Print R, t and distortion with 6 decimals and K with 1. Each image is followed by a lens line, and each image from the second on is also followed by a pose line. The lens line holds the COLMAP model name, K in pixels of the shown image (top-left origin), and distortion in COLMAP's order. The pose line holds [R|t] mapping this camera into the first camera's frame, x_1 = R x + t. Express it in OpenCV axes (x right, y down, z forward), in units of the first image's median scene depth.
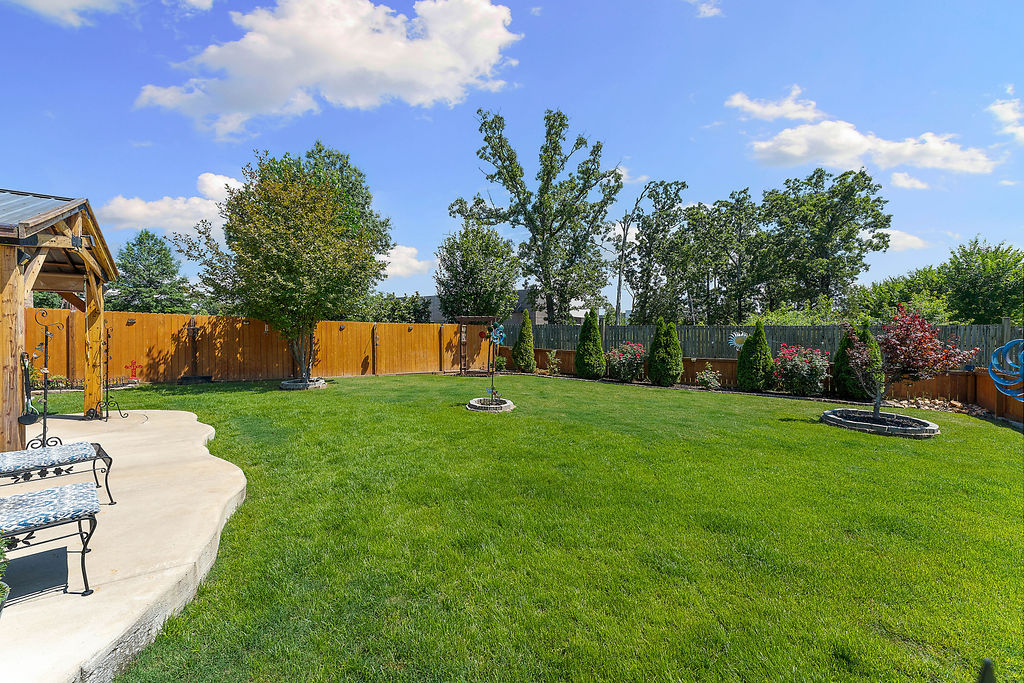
lens RADIAL K [[412.0, 0, 508.3], [0, 412.0, 339.9], [0, 0, 1]] dist [0.000033, -0.000199]
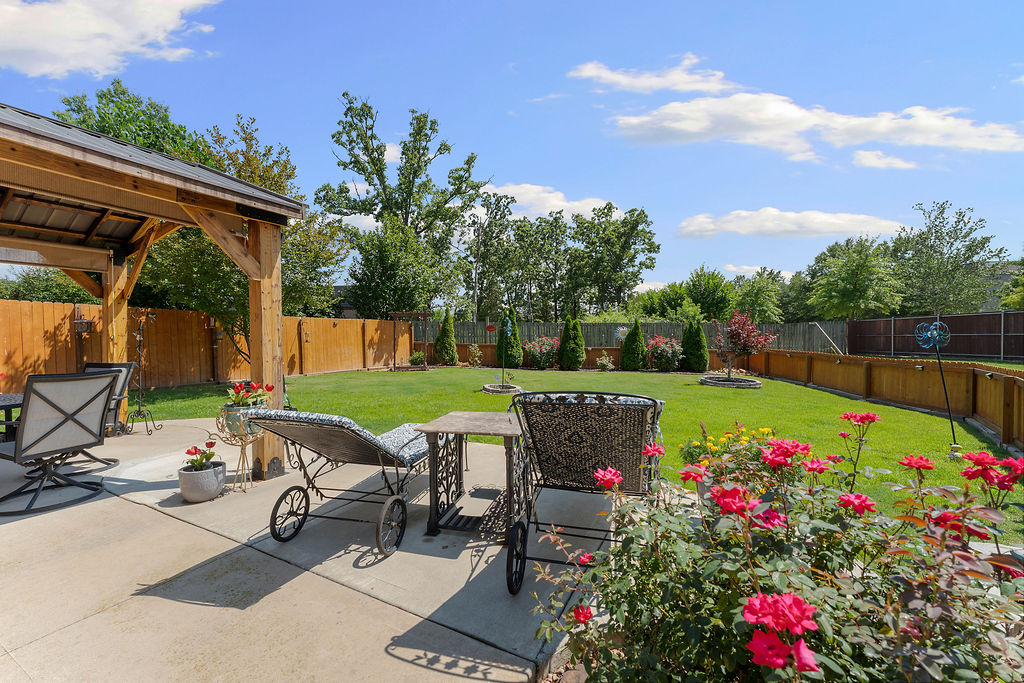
lens RADIAL K [[412.0, 0, 508.3], [0, 412.0, 339.9], [0, 0, 1]] dist [0.000033, -0.000199]
pose [[0.889874, -0.014943, 0.455961, -0.167473], [0.013059, 0.999888, 0.007281, 0.003676], [-0.456019, -0.000525, 0.889970, -0.008387]]
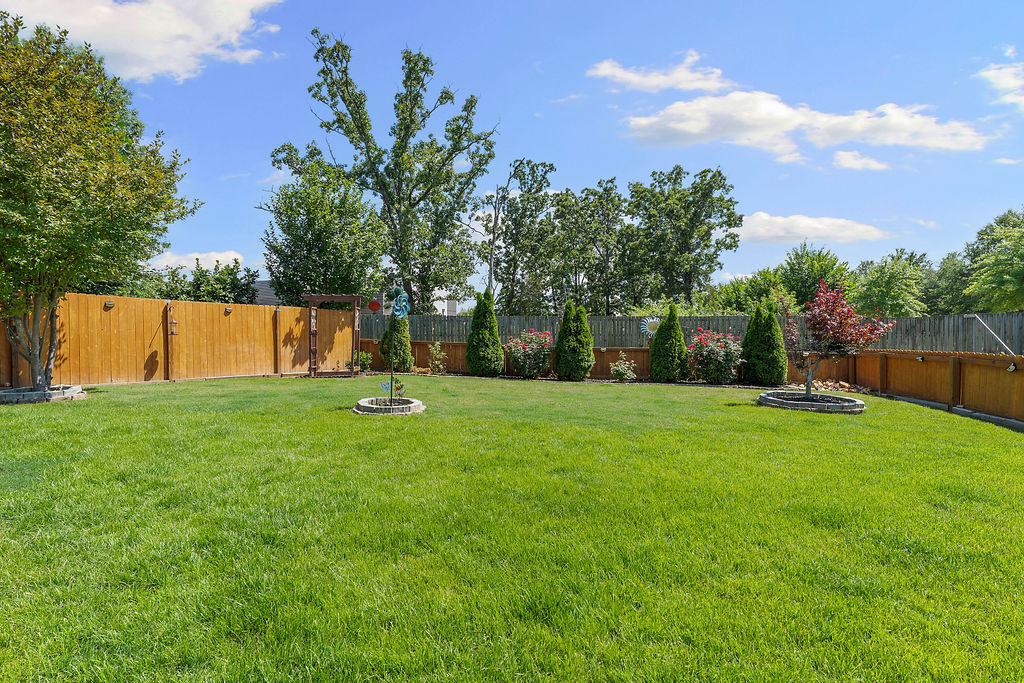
lens RADIAL K [[489.5, 0, 508.6], [0, 489.5, 340.2], [0, 0, 1]] dist [-0.002043, -0.000097]
pose [[0.940938, -0.005697, 0.338532, -0.040582], [0.009587, 0.999906, -0.009819, 0.017348], [-0.338444, 0.012484, 0.940904, 0.047223]]
